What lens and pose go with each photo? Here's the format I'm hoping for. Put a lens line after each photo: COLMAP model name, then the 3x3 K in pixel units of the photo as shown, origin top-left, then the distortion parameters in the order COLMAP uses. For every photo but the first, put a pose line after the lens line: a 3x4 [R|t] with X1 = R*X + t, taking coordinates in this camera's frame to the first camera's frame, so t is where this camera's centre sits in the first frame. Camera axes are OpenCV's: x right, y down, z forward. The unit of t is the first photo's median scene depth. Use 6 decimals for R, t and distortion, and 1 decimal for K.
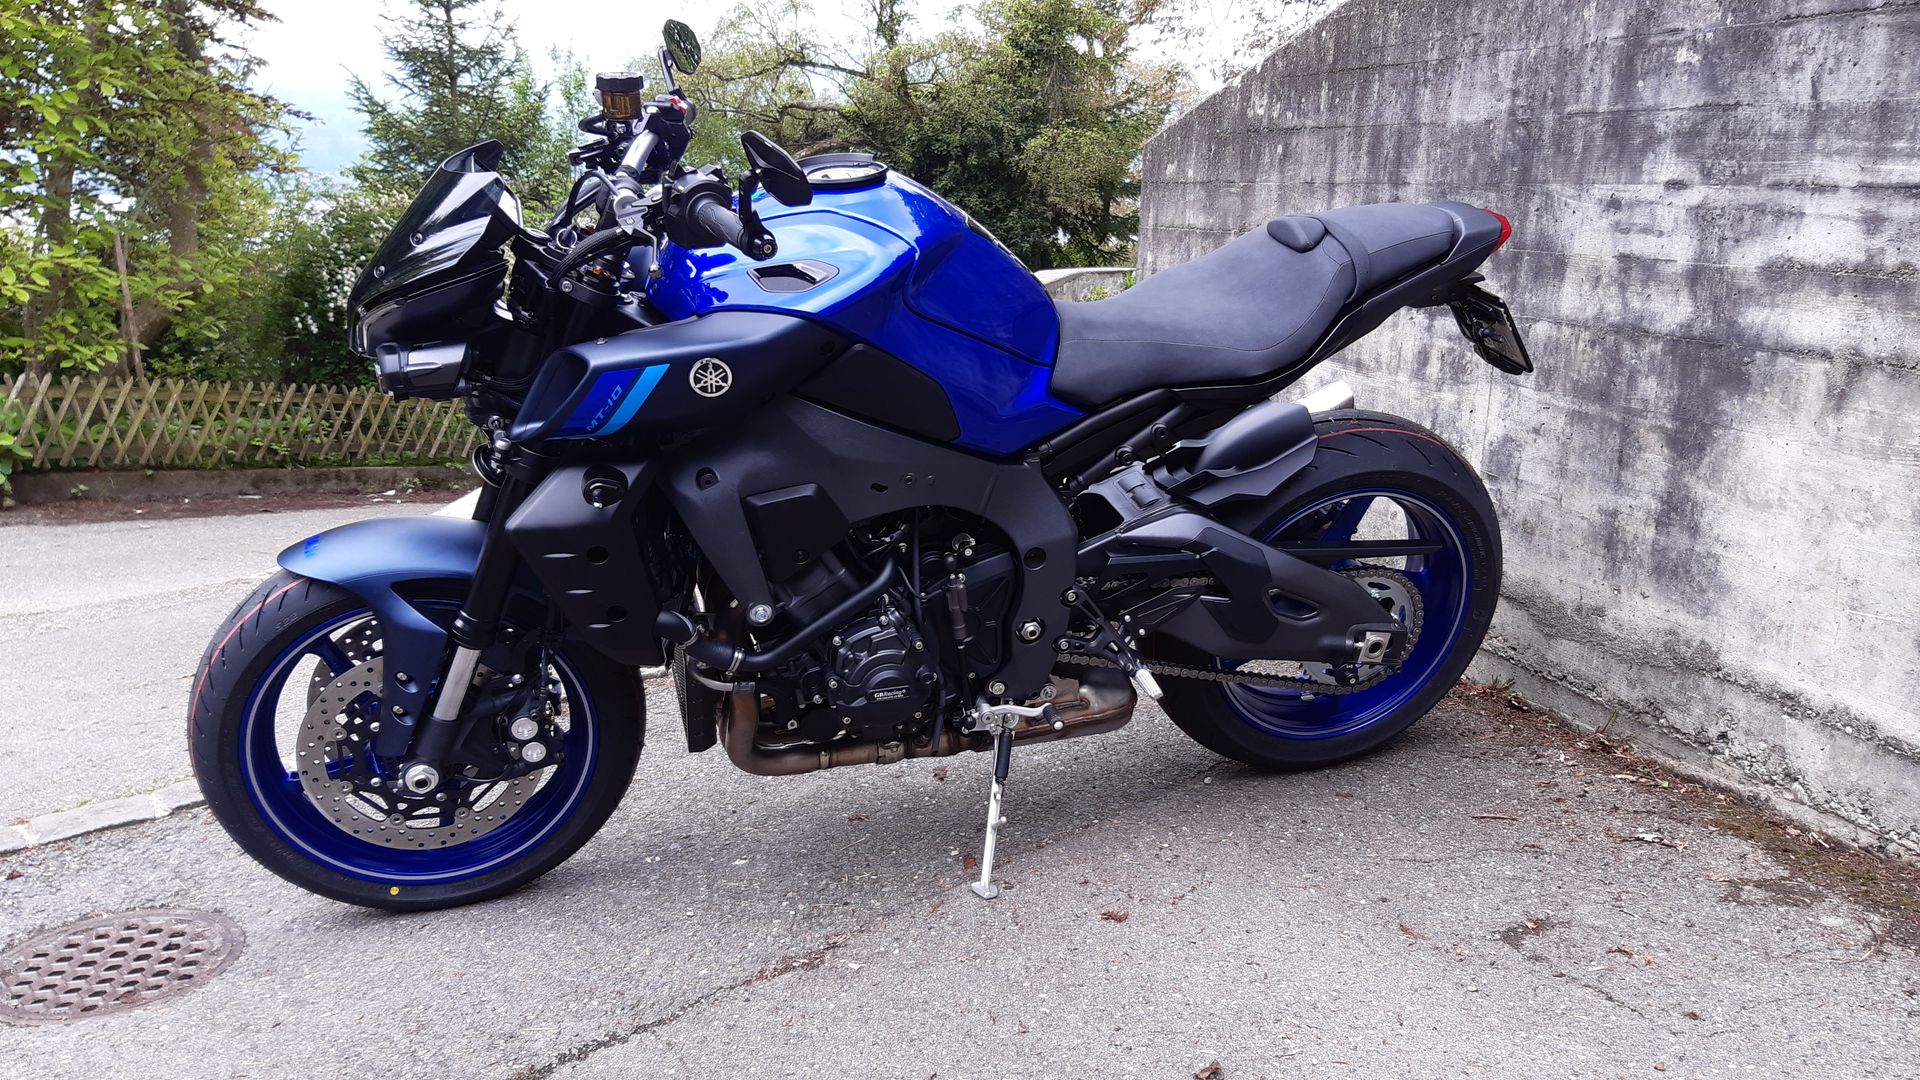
lens RADIAL K [[1488.5, 0, 975.6], [0, 1488.5, 540.5], [0, 0, 1]] dist [0.066384, -0.131329]
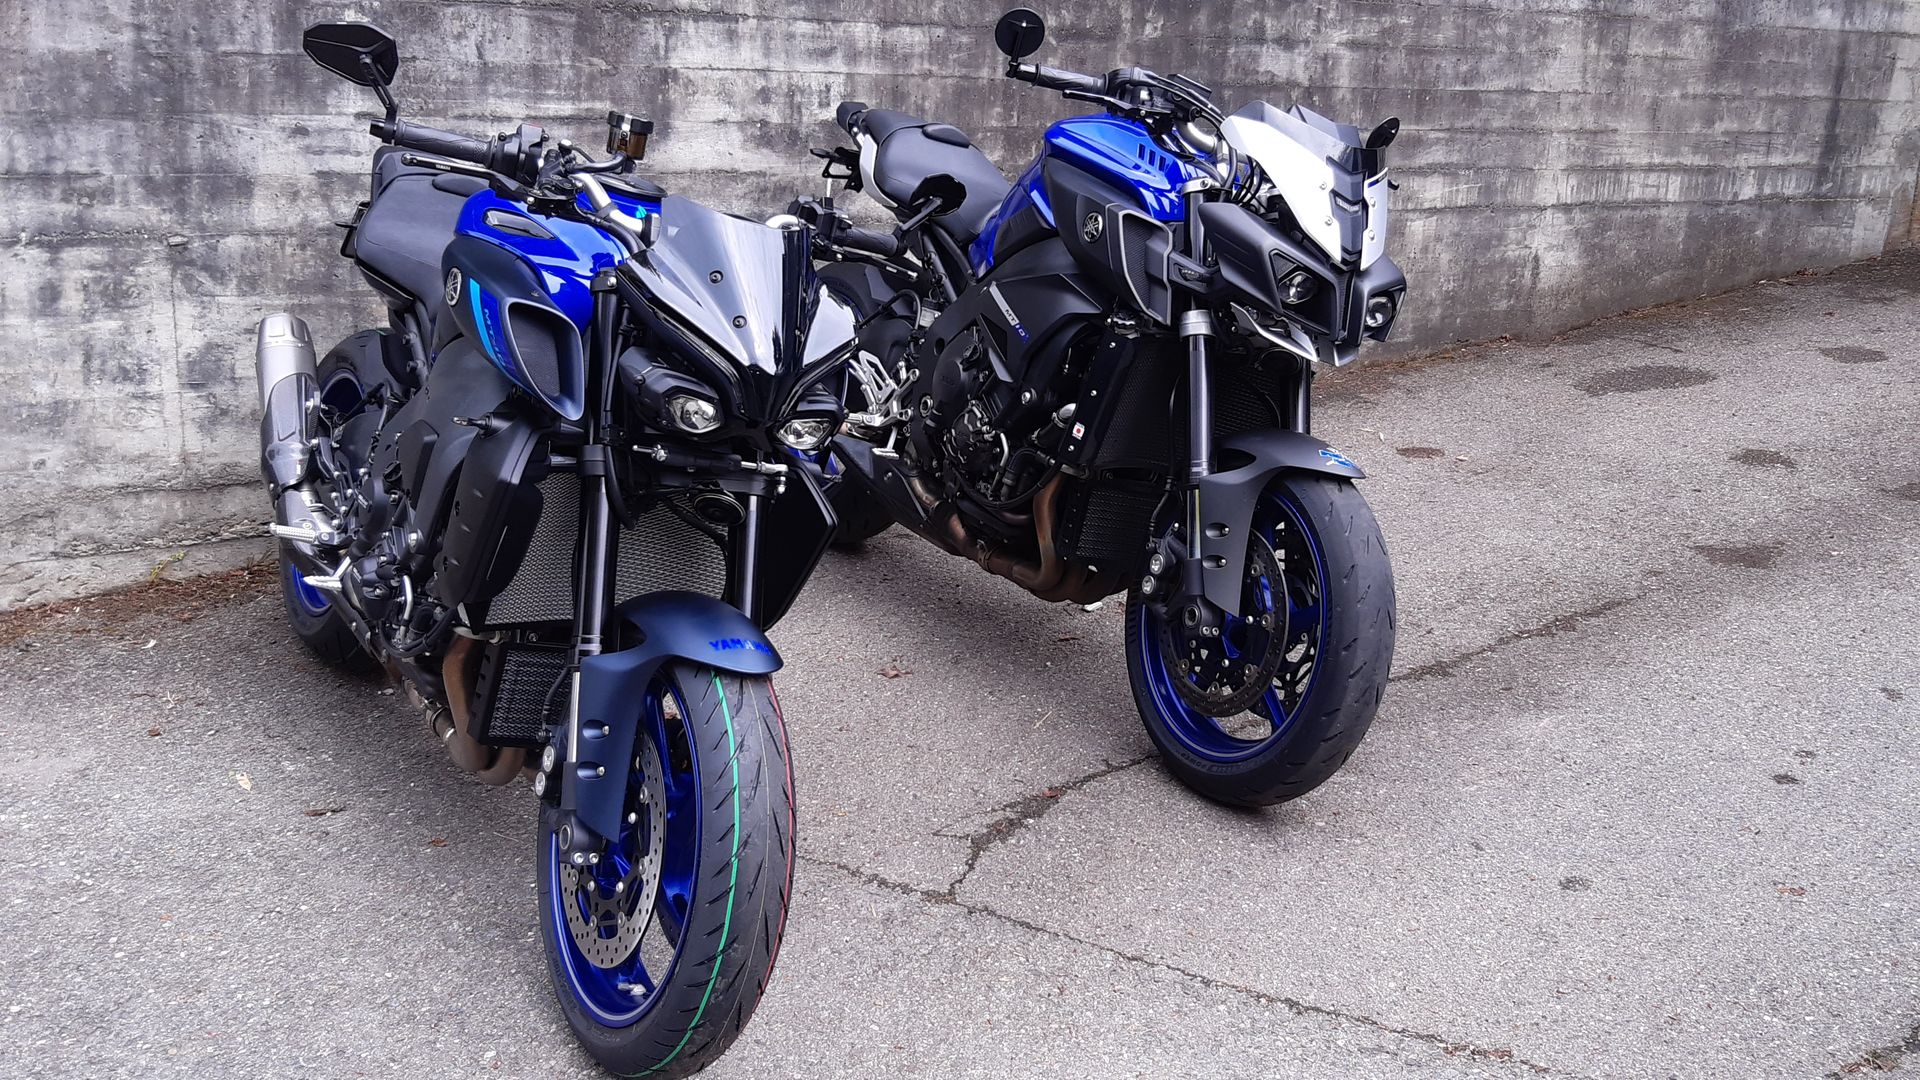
lens RADIAL K [[1838.6, 0, 986.3], [0, 1838.6, 550.2], [0, 0, 1]] dist [0.021388, 0.000000]
pose [[-0.259173, -0.298845, 0.918434, -1.224428], [0.170723, 0.921778, 0.348109, -0.345309], [-0.950623, 0.247018, -0.187880, 0.856366]]
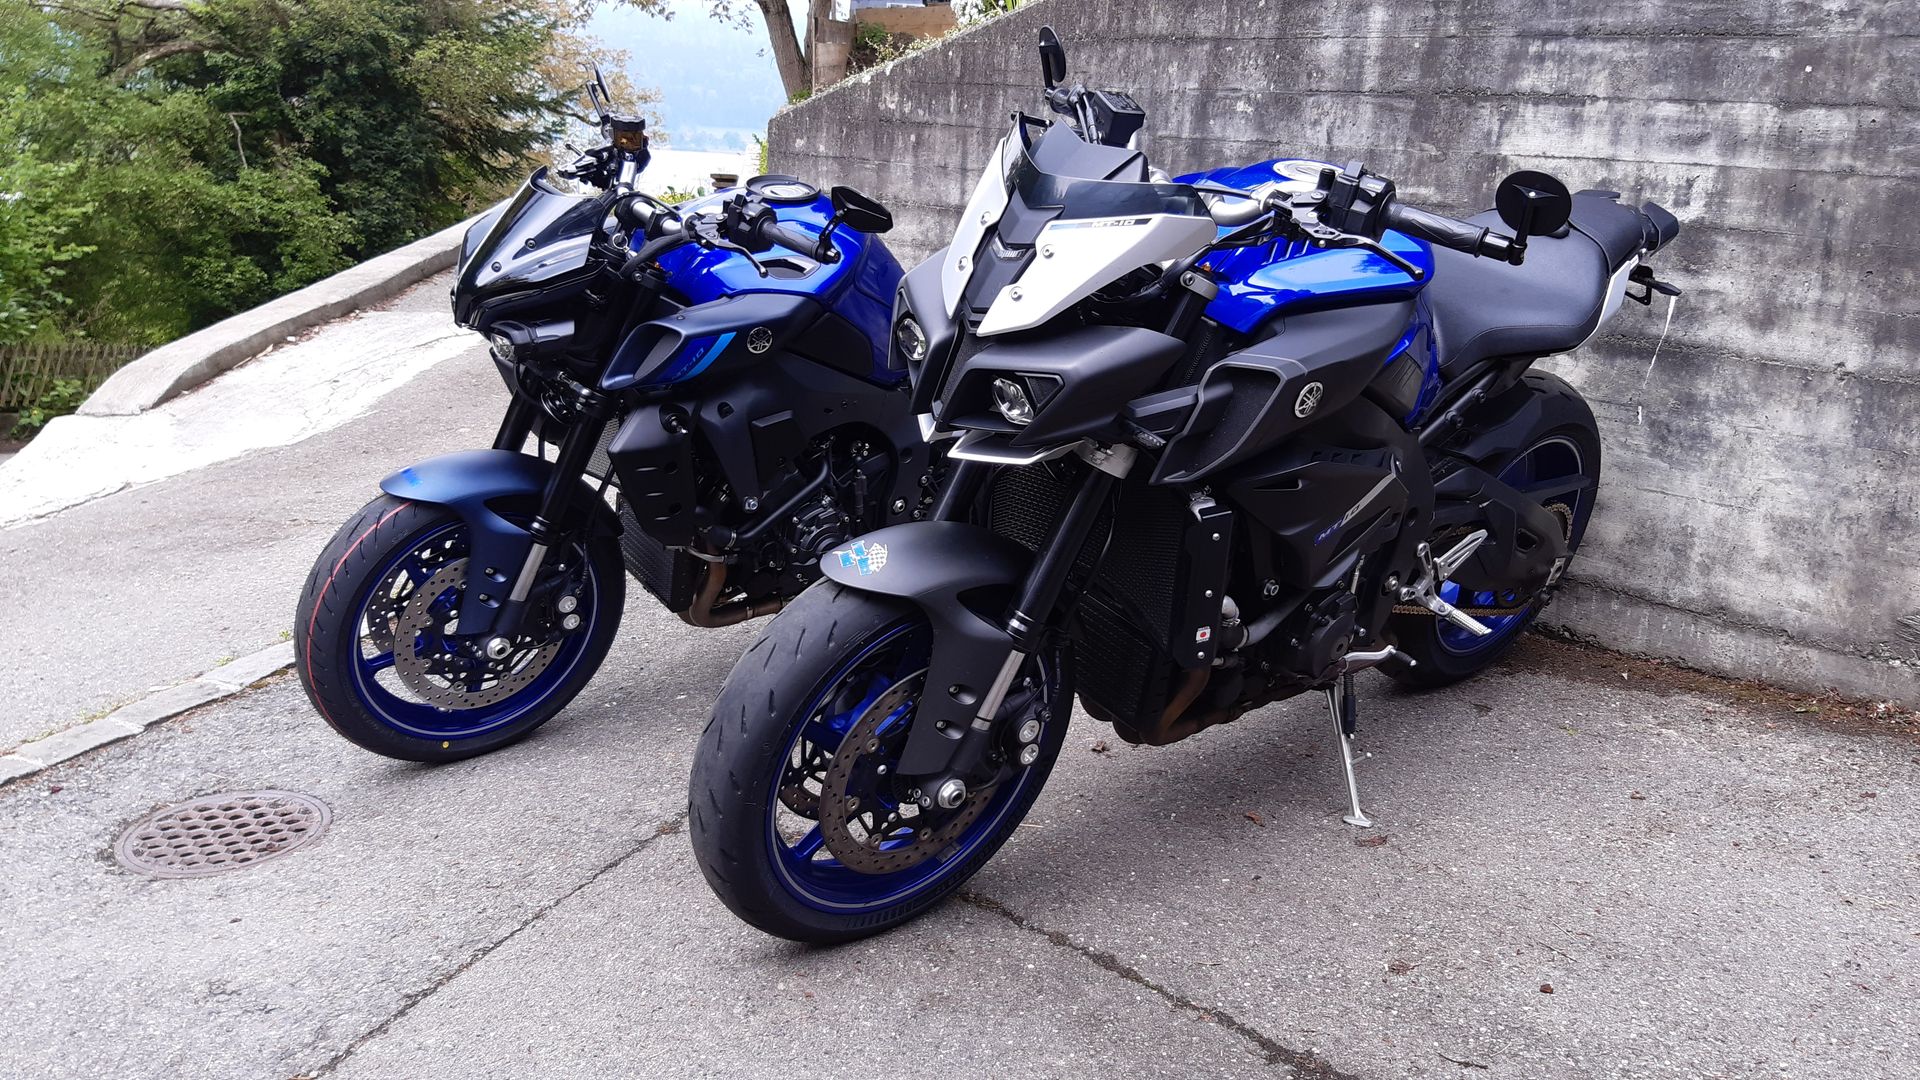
lens RADIAL K [[1488.5, 0, 972.2], [0, 1488.5, 535.7], [0, 0, 1]] dist [0.066384, -0.131329]
pose [[0.915085, -0.084182, 0.394376, -0.414229], [0.063276, 0.995828, 0.065743, -0.000539], [-0.398265, -0.035206, 0.916594, -0.312173]]
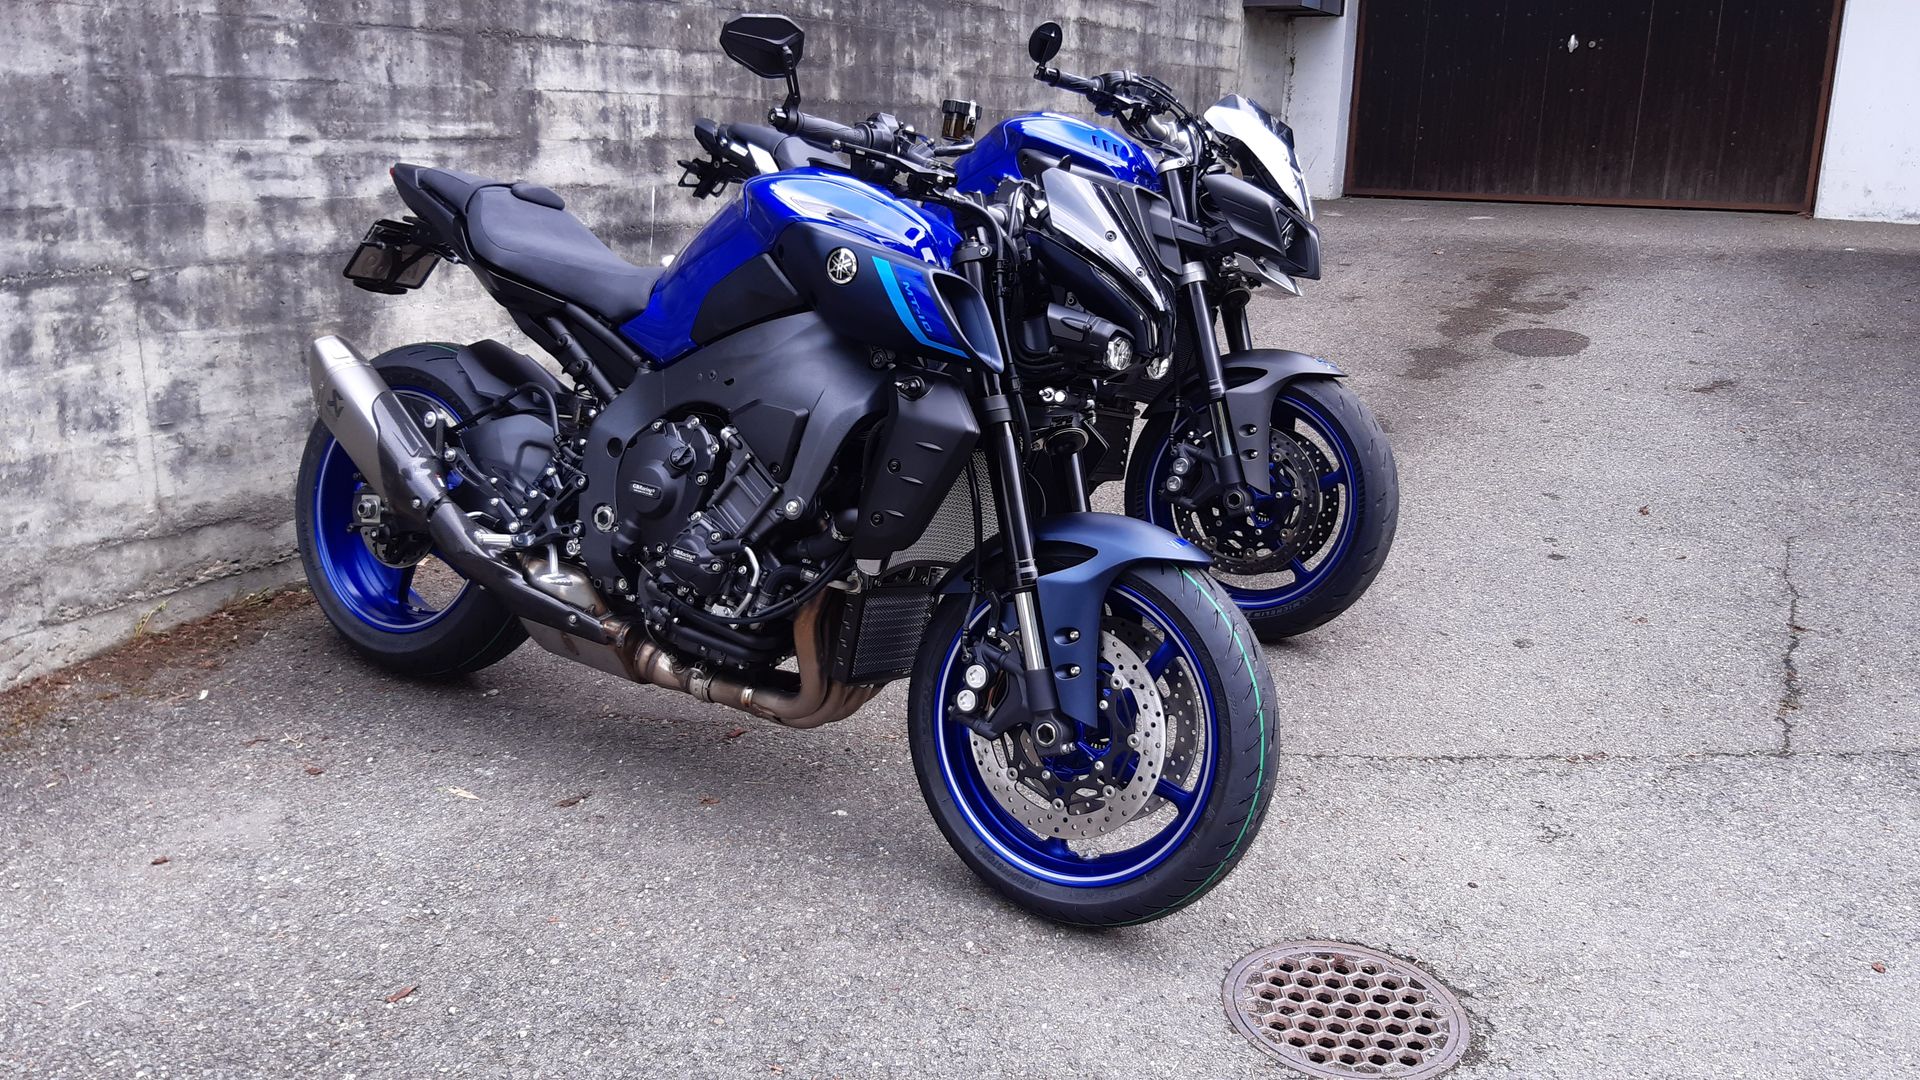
lens RADIAL K [[1488.5, 0, 975.8], [0, 1488.5, 544.2], [0, 0, 1]] dist [0.066384, -0.131329]
pose [[-0.679806, -0.240544, 0.692822, -0.890516], [0.126537, 0.892044, 0.433873, -0.401992], [-0.722393, 0.382617, -0.575979, 1.416865]]
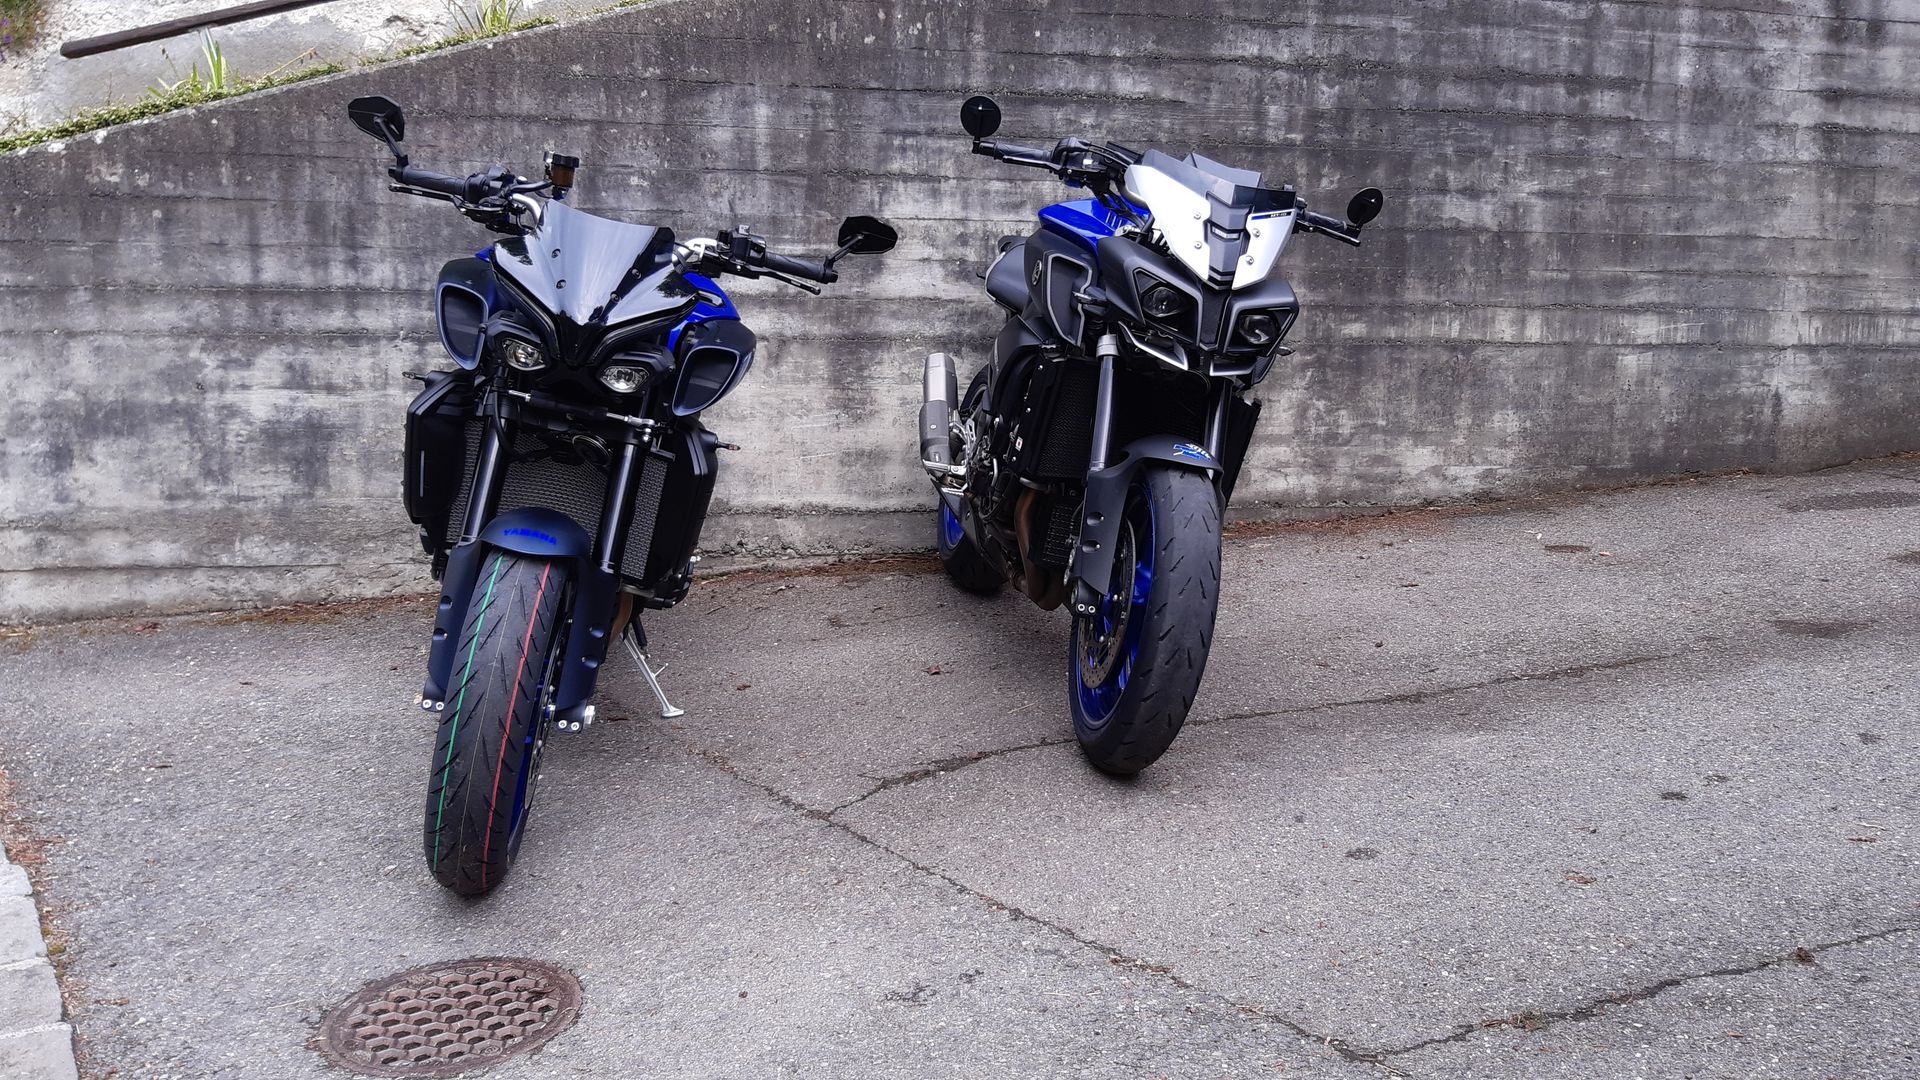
lens RADIAL K [[1488.5, 0, 982.1], [0, 1488.5, 547.2], [0, 0, 1]] dist [0.066384, -0.131329]
pose [[0.122869, -0.172754, 0.977271, -1.242390], [0.218874, 0.965203, 0.143102, -0.064597], [-0.967986, 0.196316, 0.156405, 0.390918]]
